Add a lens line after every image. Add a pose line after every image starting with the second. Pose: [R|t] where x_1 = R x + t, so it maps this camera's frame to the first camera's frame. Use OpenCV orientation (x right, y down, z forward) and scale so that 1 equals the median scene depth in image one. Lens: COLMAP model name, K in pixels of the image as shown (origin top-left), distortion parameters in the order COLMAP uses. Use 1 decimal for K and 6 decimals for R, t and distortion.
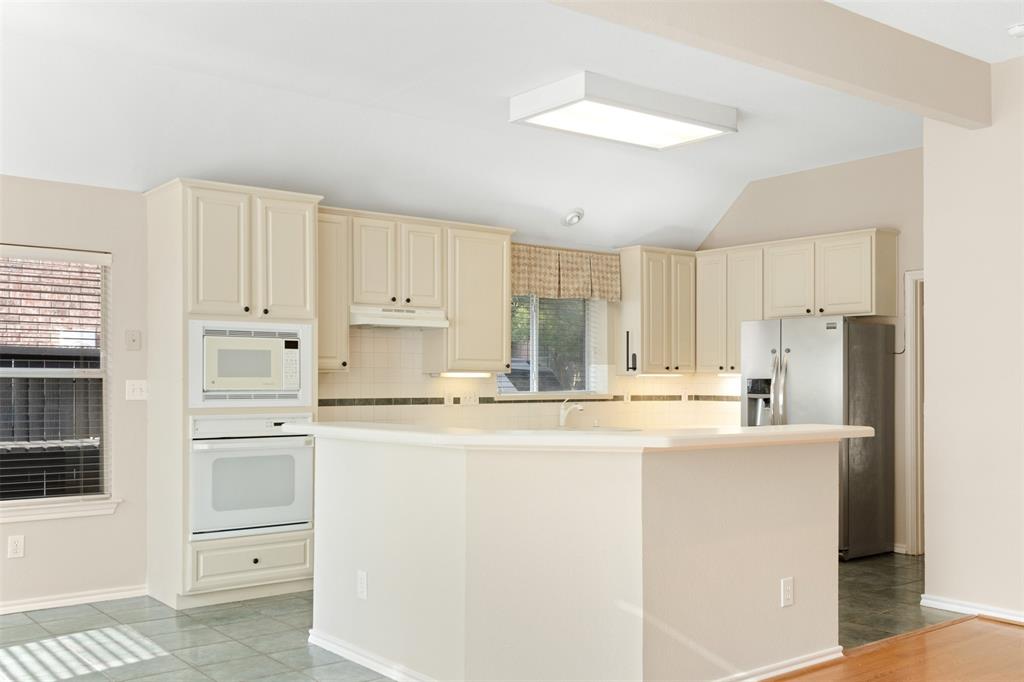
lens RADIAL K [[970.9, 0, 512.2], [0, 970.9, 370.9], [0, 0, 1]] dist [0.011829, 0.007029]
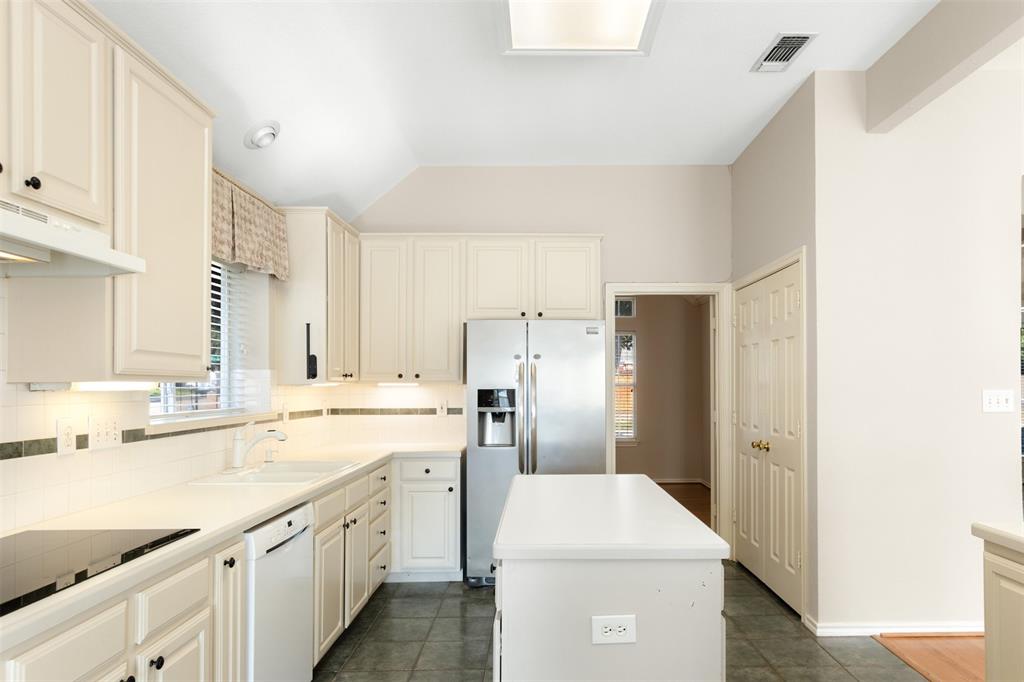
lens RADIAL K [[637.2, 0, 542.4], [0, 637.2, 373.6], [0, 0, 1]] dist [-0.002535, 0.001027]
pose [[0.606812, 0.011923, 0.794756, -0.159778], [-0.004573, 0.999923, -0.011510, 0.000817], [-0.794833, 0.003350, 0.606820, 0.622426]]
